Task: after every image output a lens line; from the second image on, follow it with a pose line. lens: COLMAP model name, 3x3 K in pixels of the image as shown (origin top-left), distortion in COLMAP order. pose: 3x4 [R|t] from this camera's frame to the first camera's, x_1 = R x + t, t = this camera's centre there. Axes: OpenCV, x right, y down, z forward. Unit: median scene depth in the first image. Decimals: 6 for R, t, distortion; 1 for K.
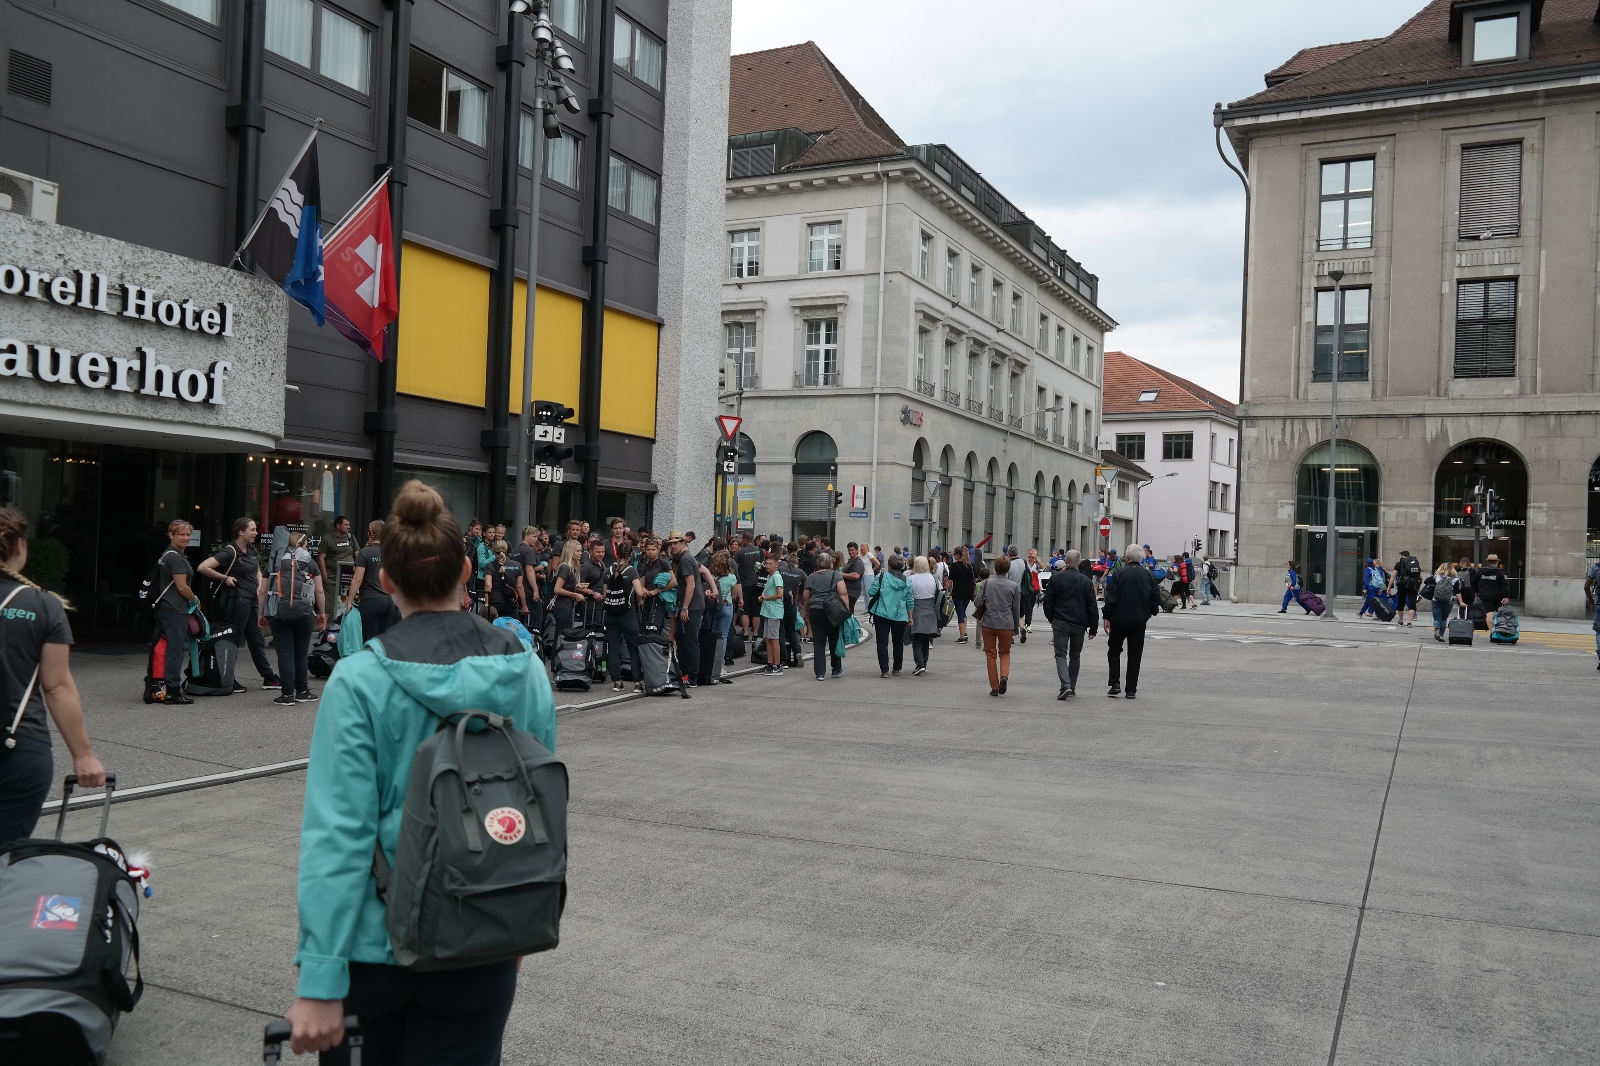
lens RADIAL K [[1279.6, 0, 798.3], [0, 1279.6, 539.7], [0, 0, 1]] dist [0.019882, 0.004193]
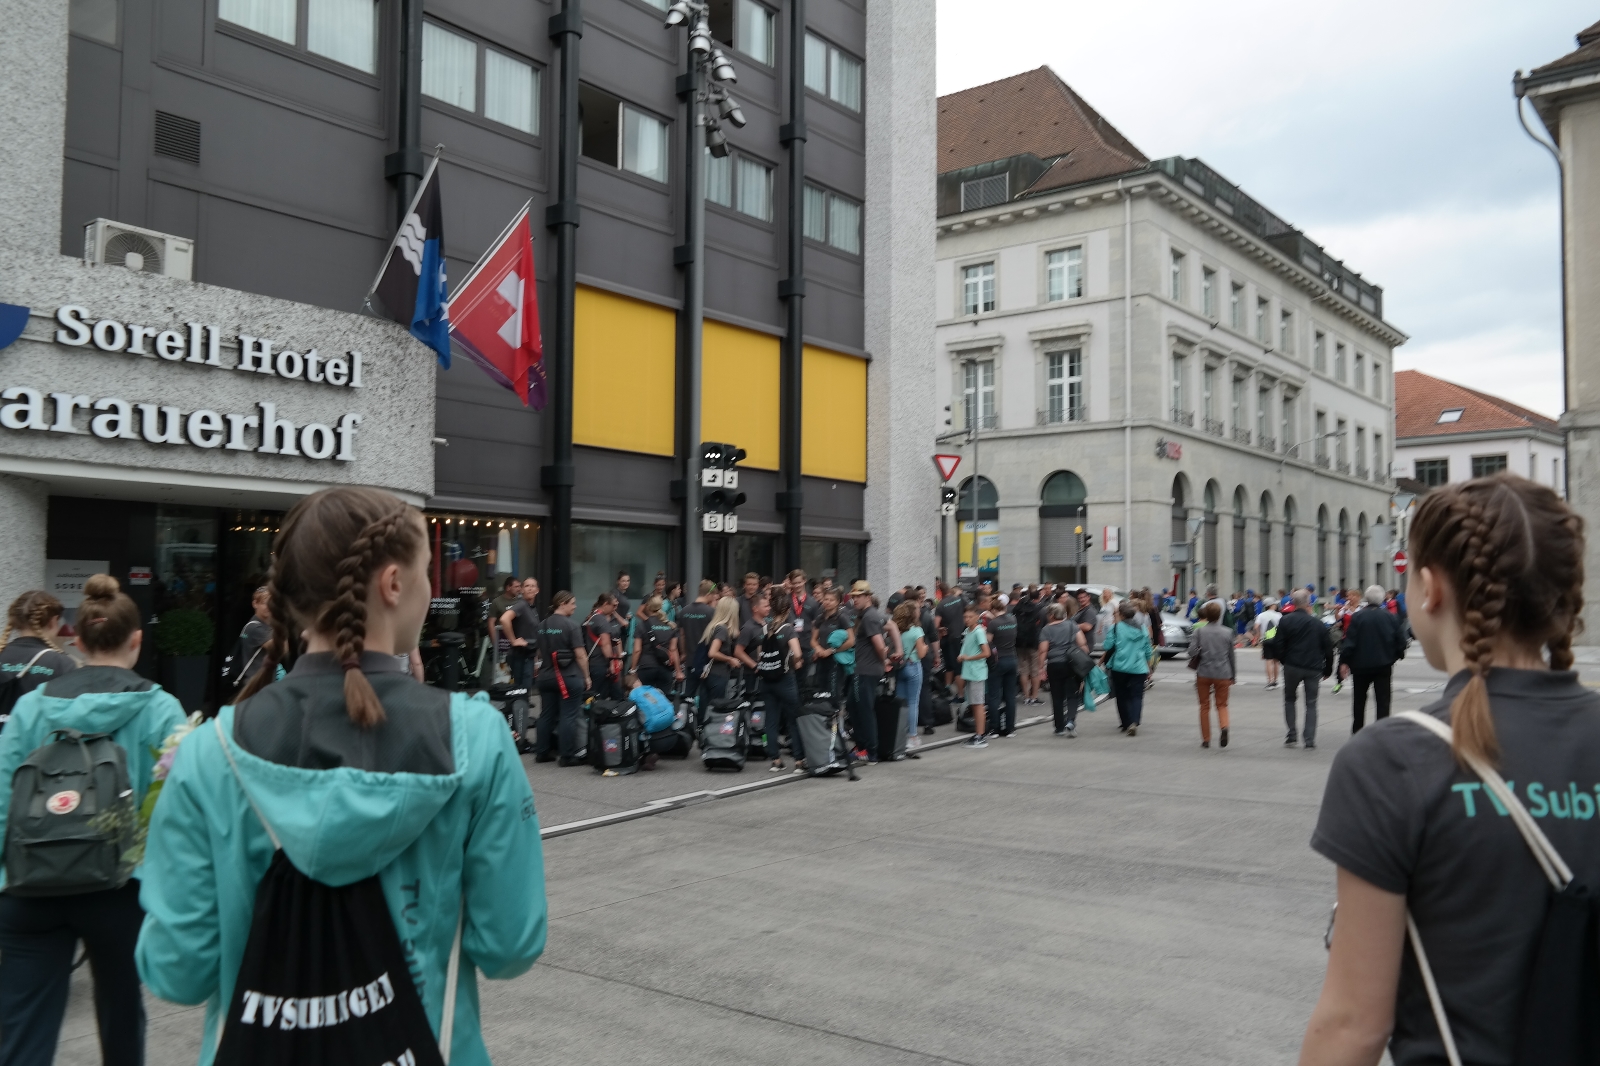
lens RADIAL K [[1279.6, 0, 798.3], [0, 1279.6, 539.7], [0, 0, 1]] dist [0.019882, 0.004193]
pose [[0.977726, -0.038226, -0.206376, 0.033418], [0.029837, 0.998603, -0.043614, 0.001150], [0.207755, 0.036485, 0.977500, 0.099188]]
